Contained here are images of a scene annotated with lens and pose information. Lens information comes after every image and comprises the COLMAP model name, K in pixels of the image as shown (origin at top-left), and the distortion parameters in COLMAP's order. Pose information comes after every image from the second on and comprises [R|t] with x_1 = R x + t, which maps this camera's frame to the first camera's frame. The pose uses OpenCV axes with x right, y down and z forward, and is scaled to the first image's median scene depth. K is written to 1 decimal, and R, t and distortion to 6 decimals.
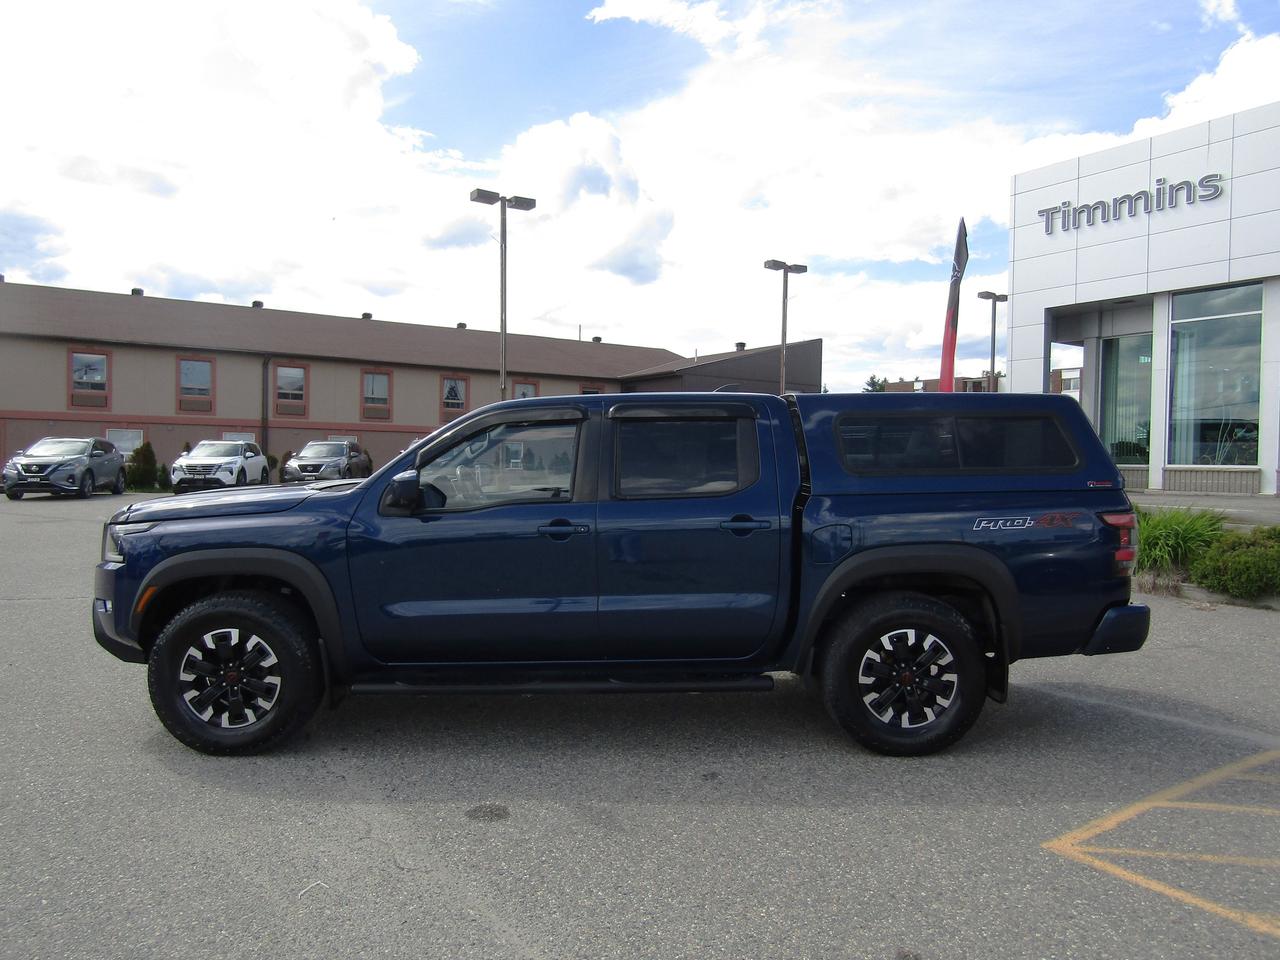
lens RADIAL K [[916.7, 0, 640.0], [0, 916.7, 480.0], [0, 0, 1]] dist [-0.001007, 0.001779]
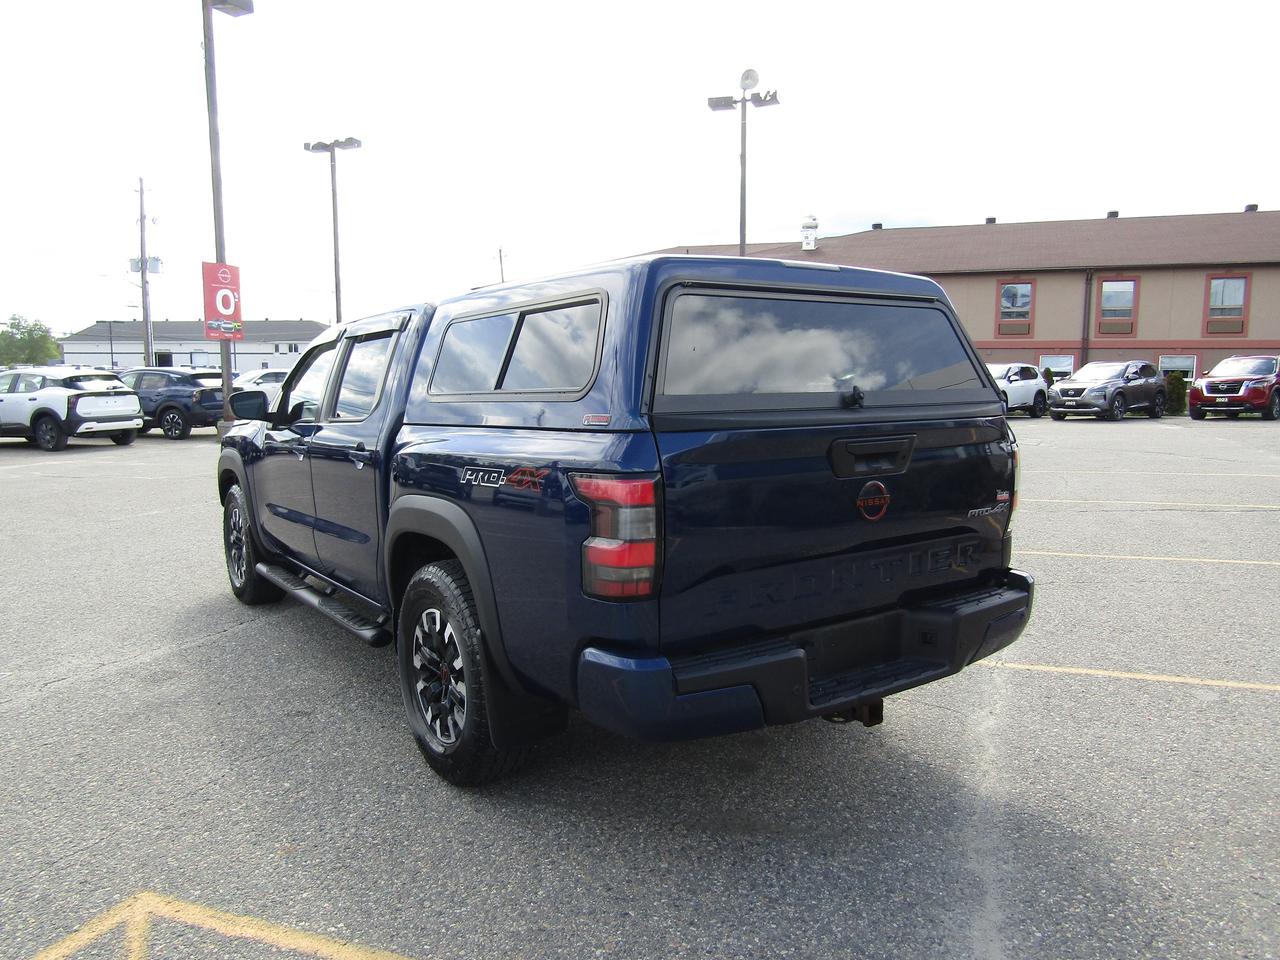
lens RADIAL K [[916.7, 0, 640.0], [0, 916.7, 480.0], [0, 0, 1]] dist [-0.001007, 0.001779]
pose [[0.554823, 0.083721, -0.827745, 0.169399], [-0.015270, 0.995781, 0.090482, -0.001739], [0.831828, -0.037561, 0.553761, 0.125893]]
